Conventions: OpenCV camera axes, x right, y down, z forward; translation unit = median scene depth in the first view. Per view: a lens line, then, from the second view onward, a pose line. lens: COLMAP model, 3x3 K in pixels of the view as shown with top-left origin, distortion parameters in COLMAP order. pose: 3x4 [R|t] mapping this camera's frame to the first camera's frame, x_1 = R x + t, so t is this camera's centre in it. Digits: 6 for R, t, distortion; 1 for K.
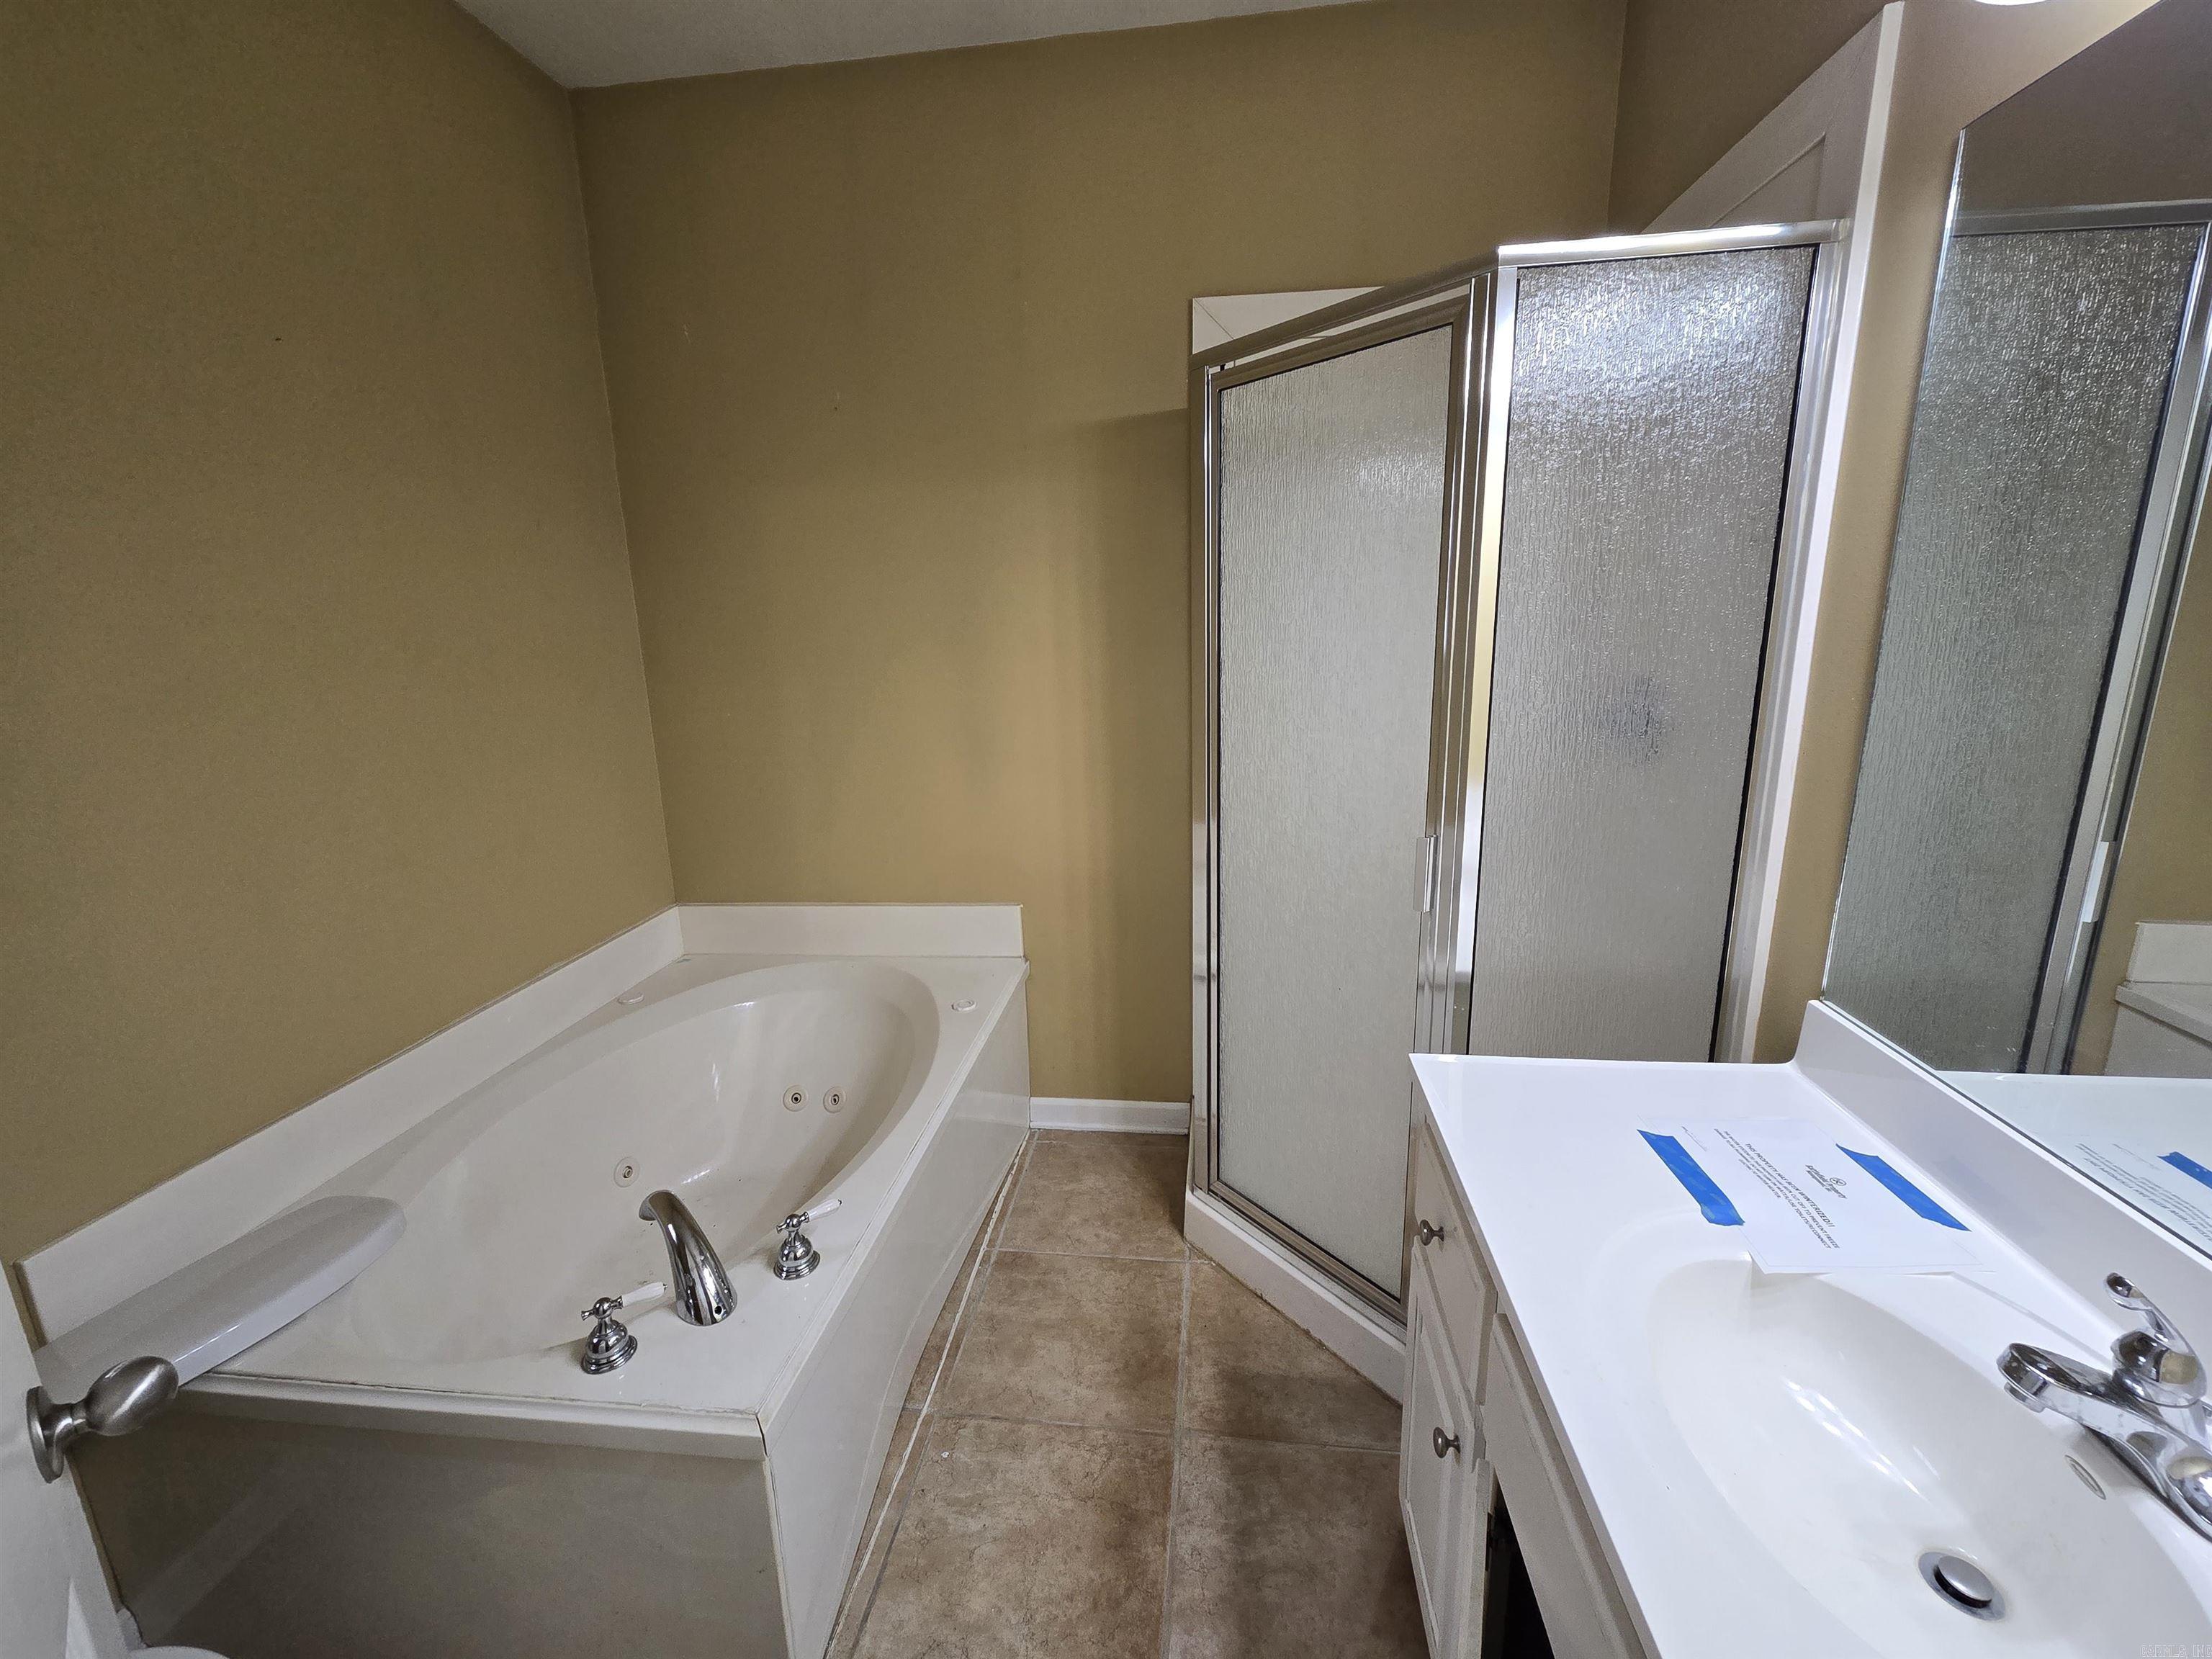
lens RADIAL K [[906.4, 0, 1113.3], [0, 906.4, 821.4], [0, 0, 1]] dist [-0.003503, 0.001168]
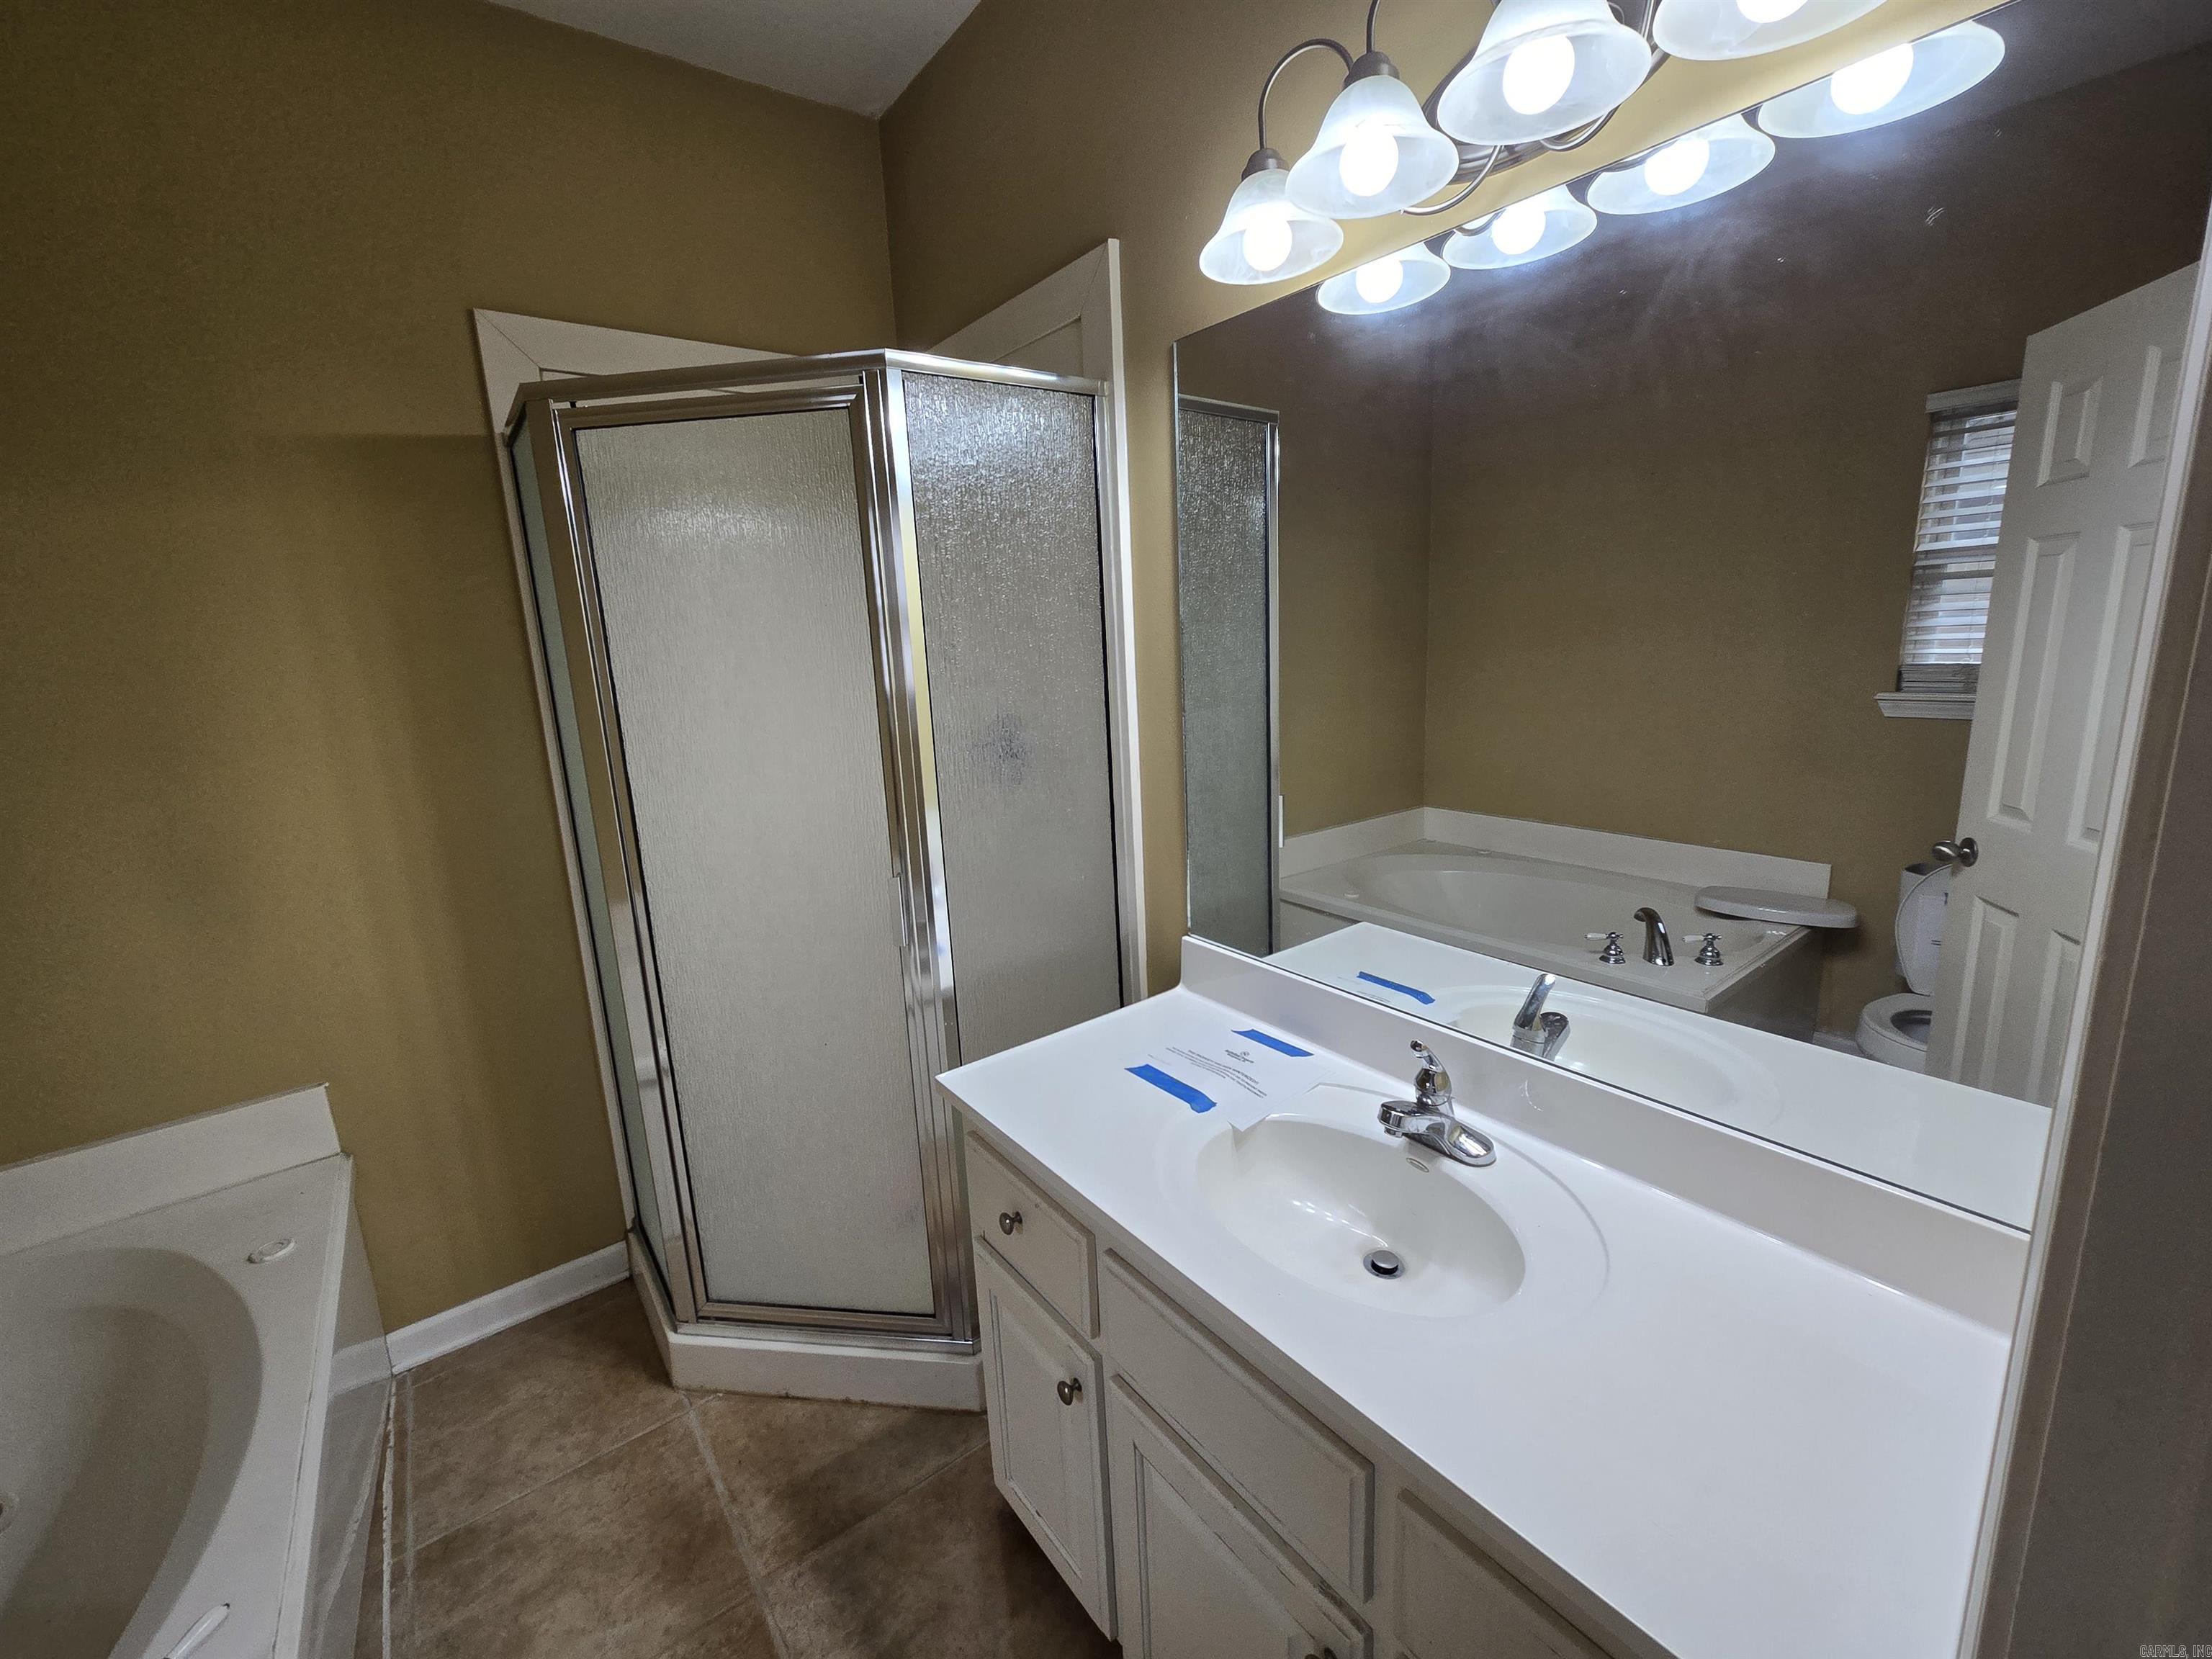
lens RADIAL K [[906.4, 0, 1121.4], [0, 906.4, 821.6], [0, 0, 1]] dist [-0.003503, 0.001168]
pose [[0.709593, -0.154173, 0.687538, -0.185815], [0.183069, 0.982599, 0.031395, -0.030971], [-0.680414, 0.103589, 0.725469, 0.034214]]
